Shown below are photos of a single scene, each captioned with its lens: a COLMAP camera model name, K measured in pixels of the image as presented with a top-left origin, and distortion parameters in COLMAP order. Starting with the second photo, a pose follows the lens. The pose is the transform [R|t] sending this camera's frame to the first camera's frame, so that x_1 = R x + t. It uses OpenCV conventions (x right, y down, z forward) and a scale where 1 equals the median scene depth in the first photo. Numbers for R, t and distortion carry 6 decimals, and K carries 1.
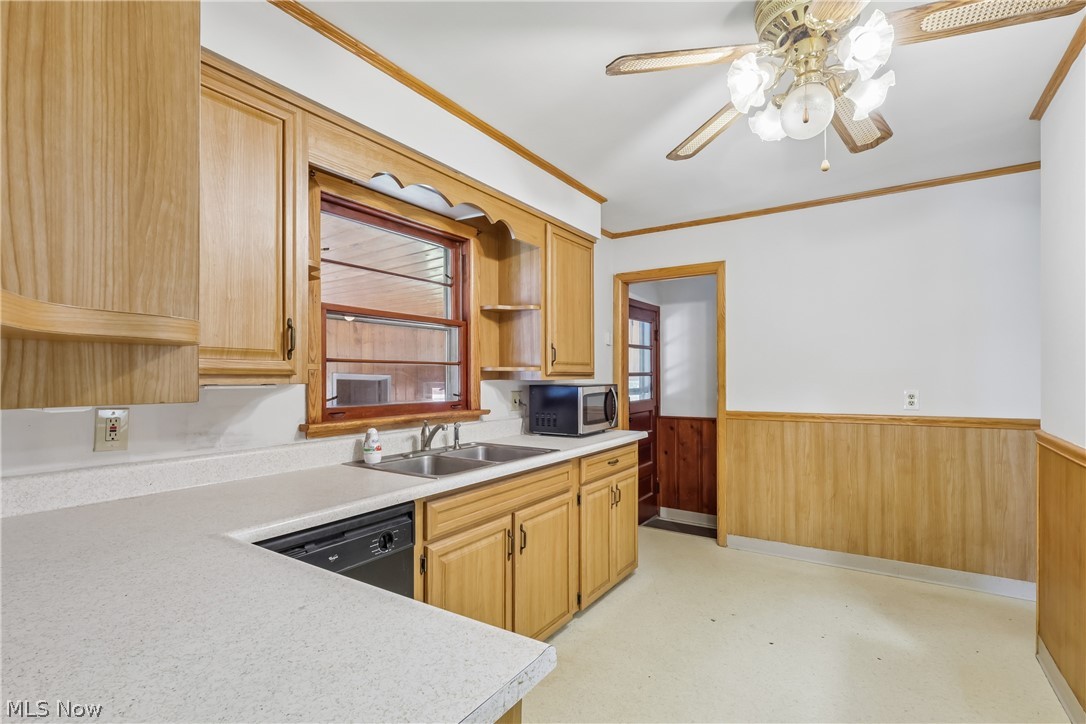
lens RADIAL K [[516.7, 0, 543.4], [0, 516.7, 372.2], [0, 0, 1]] dist [0.000790, 0.001834]
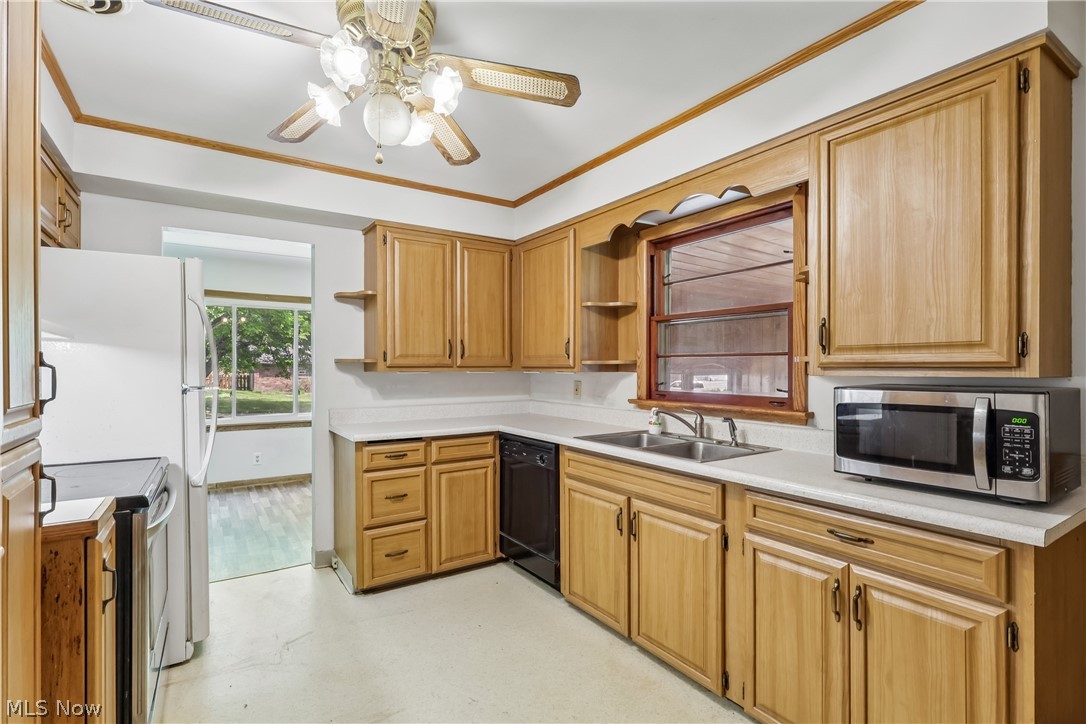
lens RADIAL K [[516.7, 0, 543.8], [0, 516.7, 363.4], [0, 0, 1]] dist [0.000790, 0.001834]
pose [[-0.394712, -0.002747, -0.918801, 0.950613], [0.010048, 0.999923, -0.007306, 0.002383], [0.918750, -0.012116, -0.394654, 1.204972]]
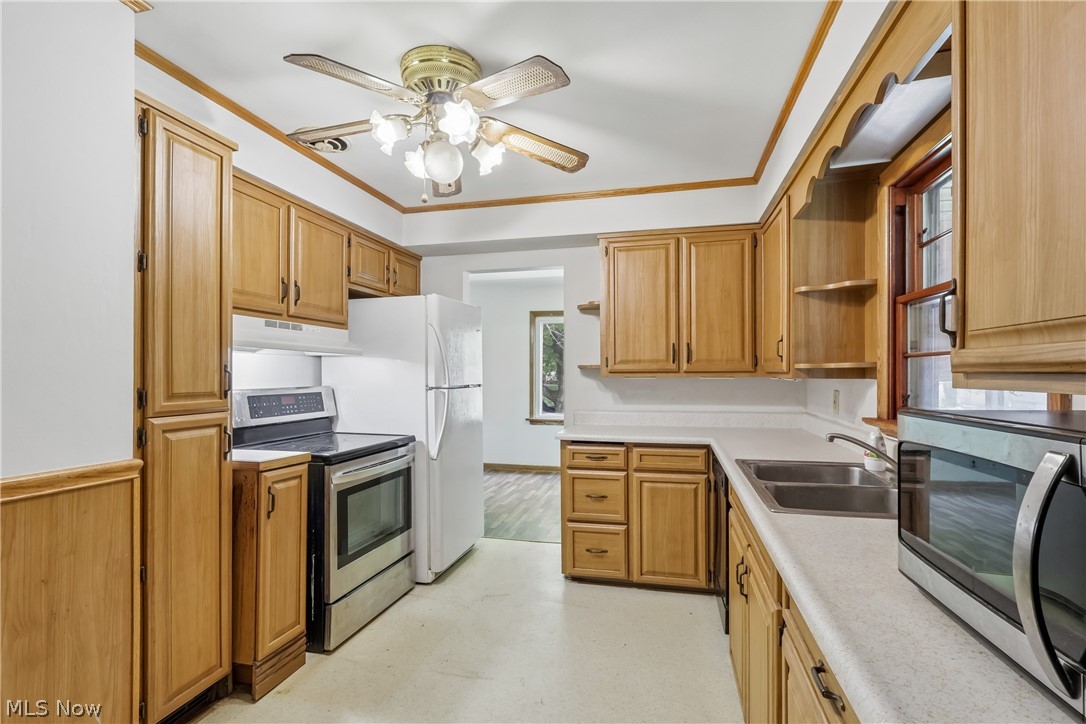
lens RADIAL K [[516.7, 0, 541.3], [0, 516.7, 369.1], [0, 0, 1]] dist [0.000790, 0.001834]
pose [[-0.943549, 0.003506, -0.331214, 0.491668], [0.008690, 0.999862, -0.014173, 0.007194], [0.331119, -0.016251, -0.943449, 1.582790]]
